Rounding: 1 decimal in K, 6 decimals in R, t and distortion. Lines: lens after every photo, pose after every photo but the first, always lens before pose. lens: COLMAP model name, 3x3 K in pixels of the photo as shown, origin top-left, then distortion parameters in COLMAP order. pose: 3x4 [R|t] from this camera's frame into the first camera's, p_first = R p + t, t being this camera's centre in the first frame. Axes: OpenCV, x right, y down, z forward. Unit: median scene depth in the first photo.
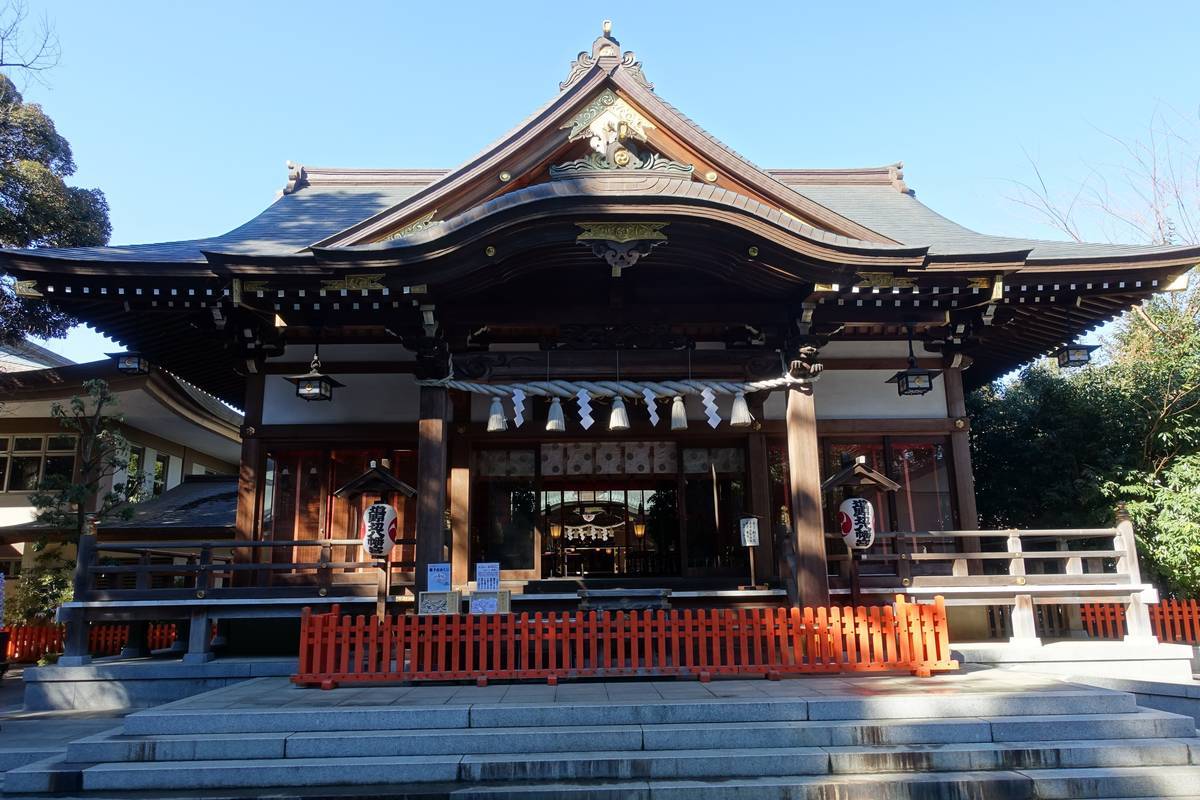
lens RADIAL K [[860.7, 0, 595.6], [0, 860.7, 394.8], [0, 0, 1]] dist [0.004281, 0.001732]
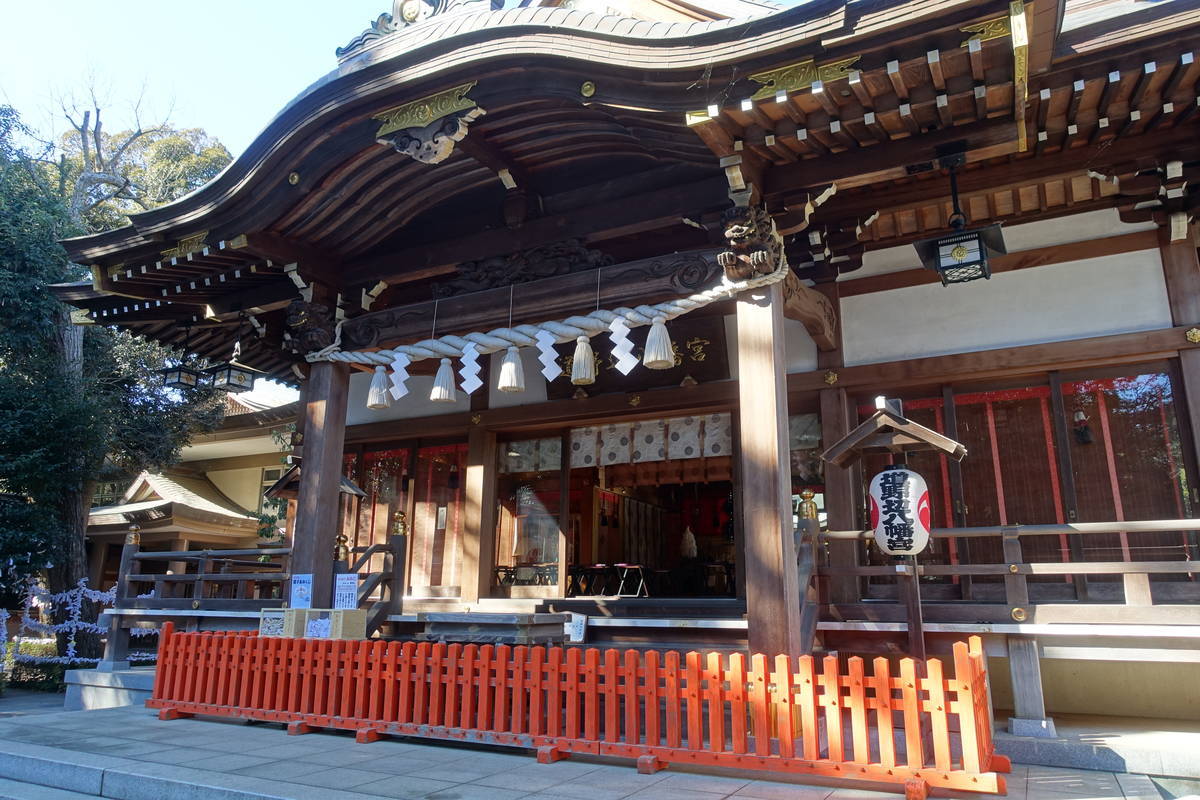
lens RADIAL K [[831.6, 0, 595.1], [0, 831.6, 400.3], [0, 0, 1]] dist [0.001086, -0.005230]
pose [[0.872813, -0.093833, -0.478949, 0.407738], [0.083119, 0.995586, -0.043579, 0.081049], [0.480924, -0.001773, 0.876760, 0.402890]]
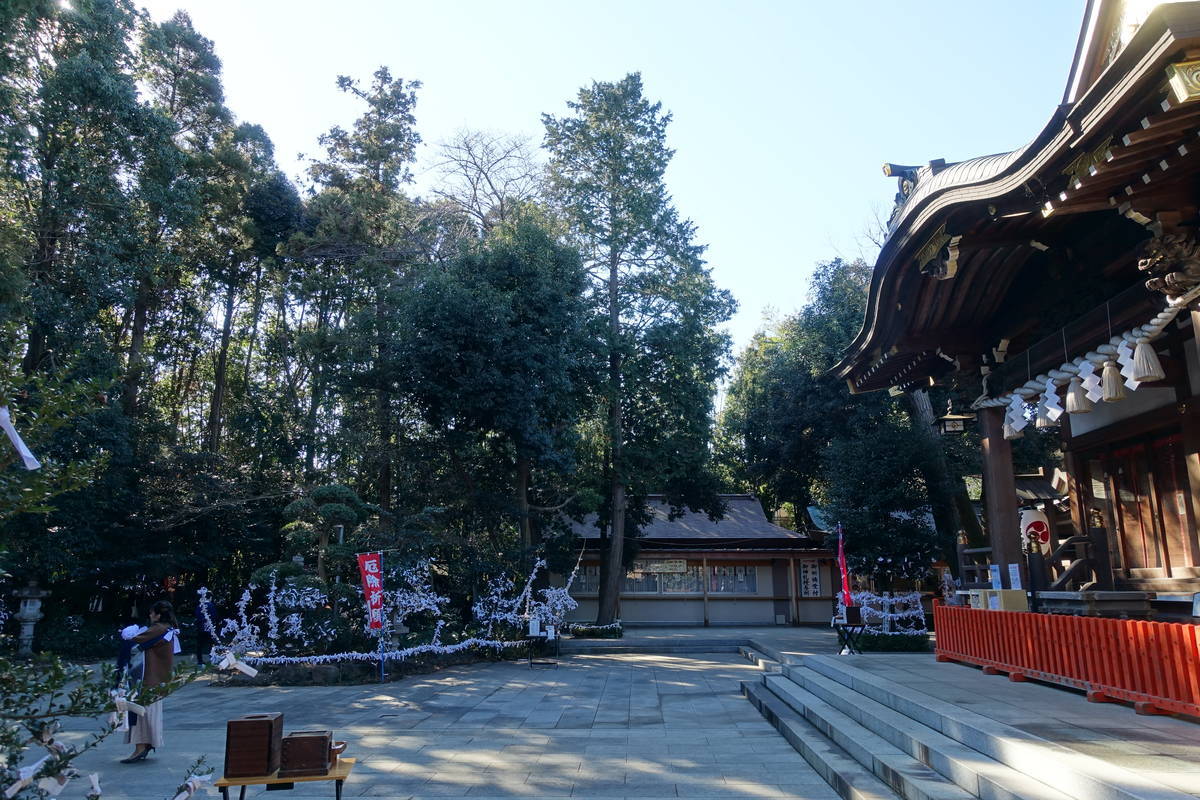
lens RADIAL K [[831.6, 0, 595.1], [0, 831.6, 400.3], [0, 0, 1]] dist [0.001086, -0.005230]
pose [[-0.073999, -0.201362, -0.976718, 0.879647], [0.222942, 0.951275, -0.213007, 0.095402], [0.972019, -0.233514, -0.025502, 0.513647]]
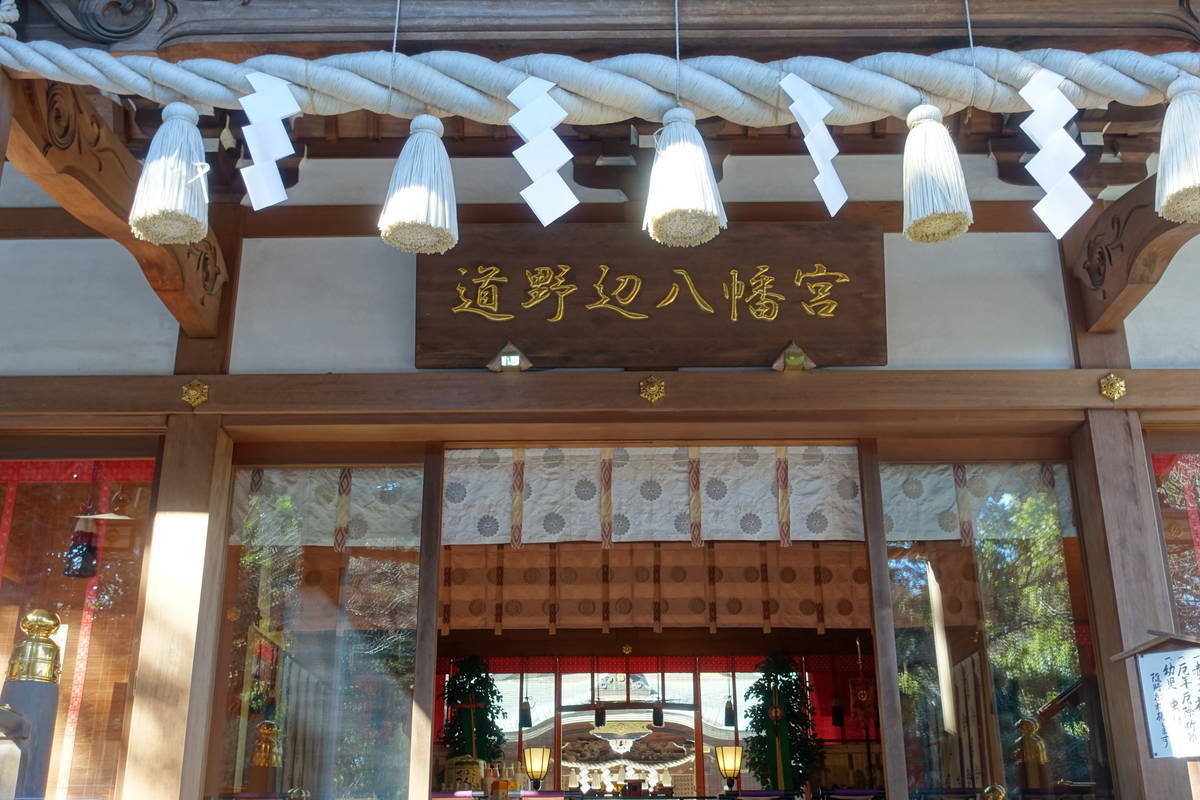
lens RADIAL K [[1298.2, 0, 600.0], [0, 1298.2, 400.0], [0, 0, 1]] dist [0.004286, 0.022973]
pose [[0.999422, -0.000614, -0.033989, 0.015752], [-0.004050, 0.990565, -0.136986, 0.130384], [0.033753, 0.137045, 0.989990, 0.622907]]
